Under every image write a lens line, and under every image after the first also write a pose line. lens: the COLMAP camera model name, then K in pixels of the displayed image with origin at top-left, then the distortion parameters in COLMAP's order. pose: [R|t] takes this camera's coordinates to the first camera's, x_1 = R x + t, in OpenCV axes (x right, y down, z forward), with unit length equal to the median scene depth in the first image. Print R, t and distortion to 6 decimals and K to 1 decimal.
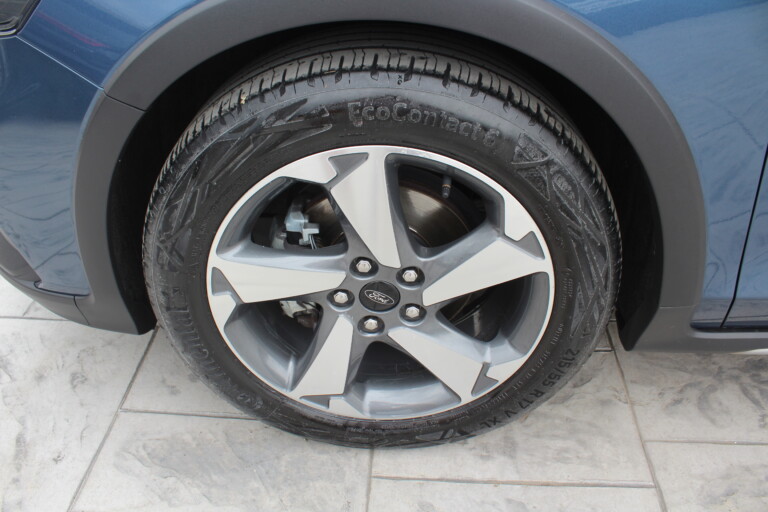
lens RADIAL K [[636.4, 0, 384.0], [0, 636.4, 256.0], [0, 0, 1]] dist [-0.166593, 0.158697]
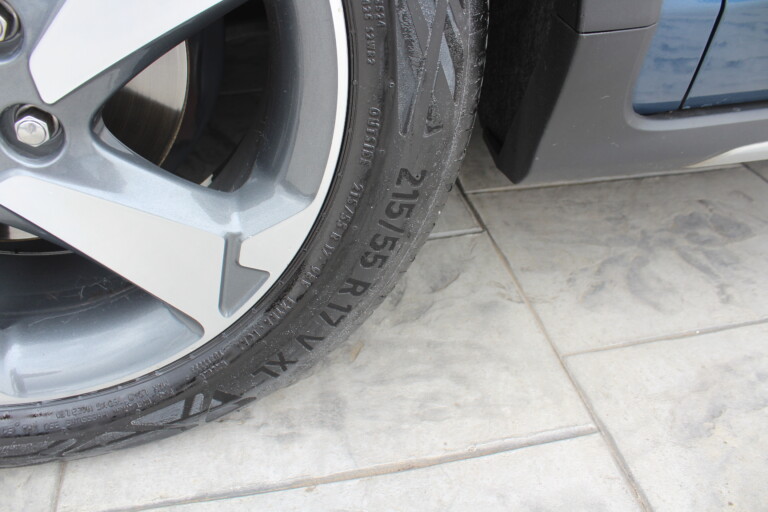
lens RADIAL K [[636.4, 0, 384.0], [0, 636.4, 256.0], [0, 0, 1]] dist [-0.166593, 0.158697]
pose [[0.964040, -0.146246, 0.221897, 0.145291], [0.139603, 0.989165, 0.045419, 0.158513], [-0.226136, -0.012809, 0.974012, 0.469720]]
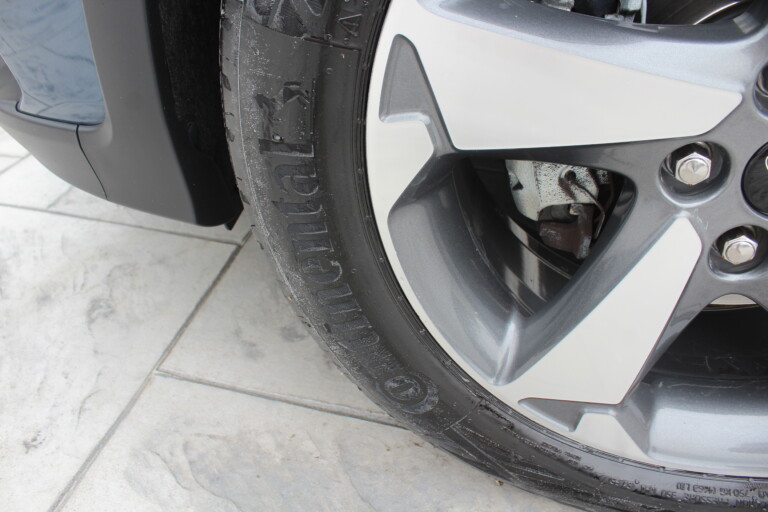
lens RADIAL K [[636.4, 0, 384.0], [0, 636.4, 256.0], [0, 0, 1]] dist [-0.166593, 0.158697]
pose [[0.982619, 0.123359, -0.138716, -0.167947], [-0.121213, 0.992340, 0.023845, 0.113270], [0.140594, -0.006616, 0.990045, 0.498260]]
